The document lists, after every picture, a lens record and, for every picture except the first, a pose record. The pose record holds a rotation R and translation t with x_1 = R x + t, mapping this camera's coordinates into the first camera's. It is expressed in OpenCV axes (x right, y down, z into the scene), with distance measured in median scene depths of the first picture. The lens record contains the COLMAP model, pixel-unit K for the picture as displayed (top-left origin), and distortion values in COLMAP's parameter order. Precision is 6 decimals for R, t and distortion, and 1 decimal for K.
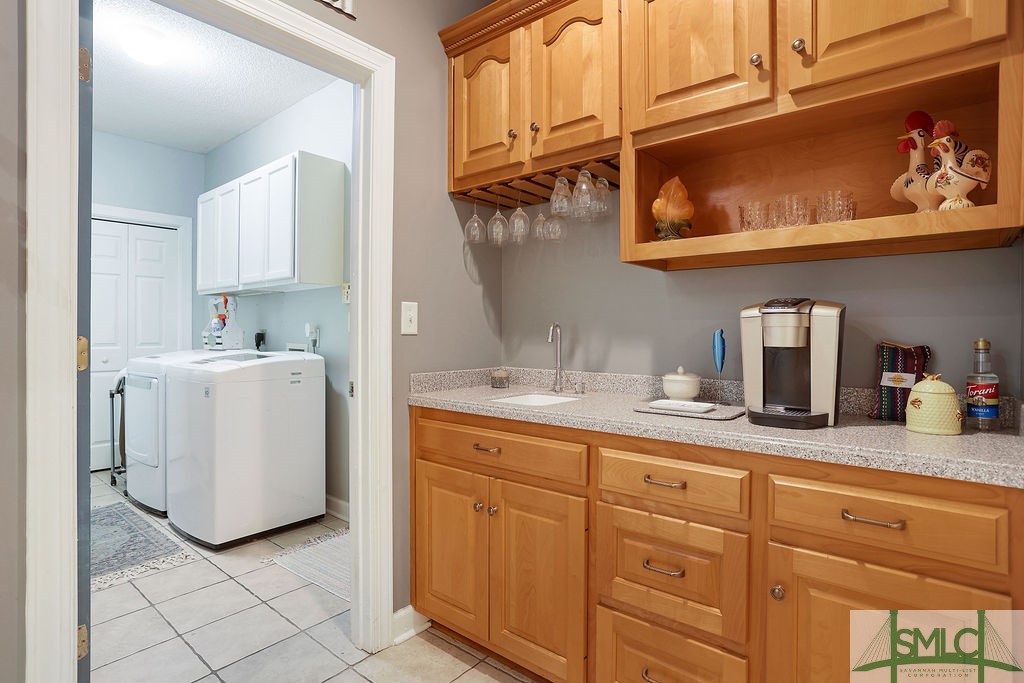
lens RADIAL K [[520.5, 0, 509.9], [0, 520.5, 340.1], [0, 0, 1]] dist [-0.025478, 0.001147]
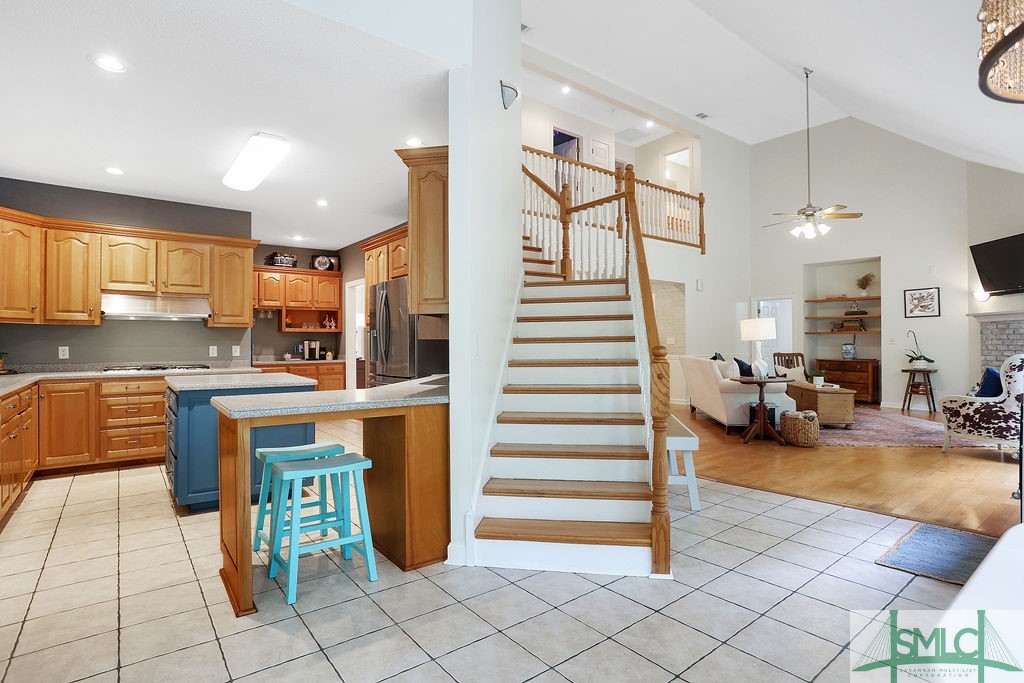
lens RADIAL K [[501.0, 0, 485.9], [0, 501.0, 333.4], [0, 0, 1]] dist [-0.004405, -0.000256]
pose [[0.242679, 0.008800, 0.970067, -4.768472], [0.008412, 0.999902, -0.011175, -0.077912], [-0.970070, 0.010872, 0.242581, -2.448735]]
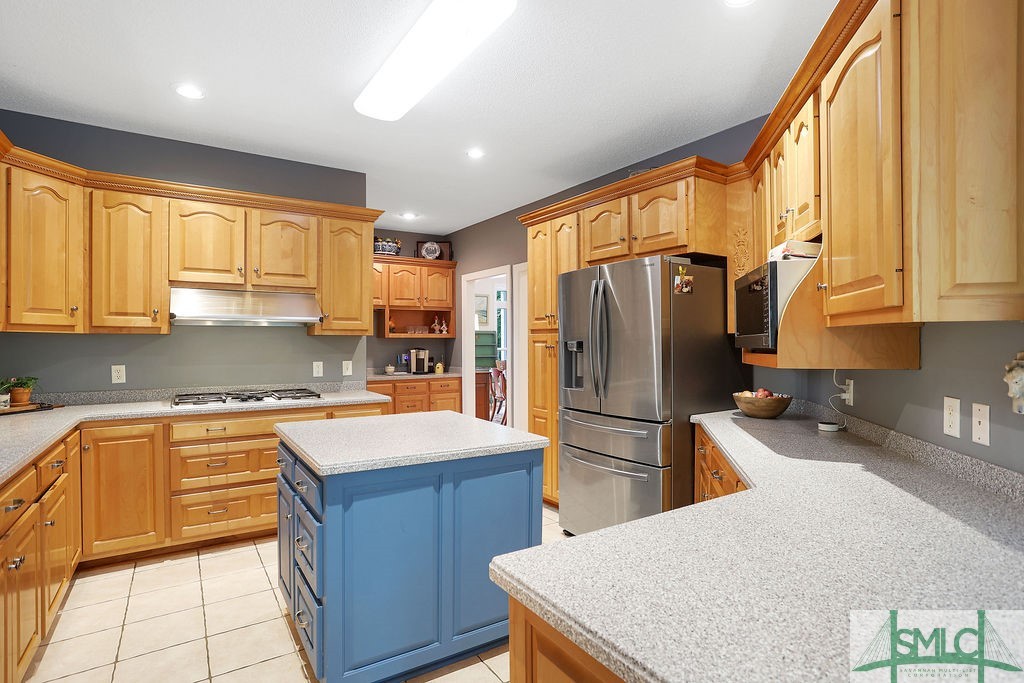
lens RADIAL K [[520.5, 0, 509.9], [0, 520.5, 340.1], [0, 0, 1]] dist [-0.025478, 0.001147]
pose [[0.301671, -0.003278, 0.953406, -3.863695], [0.007882, 0.999968, 0.000944, -0.158846], [-0.953379, 0.007230, 0.301688, -1.254616]]
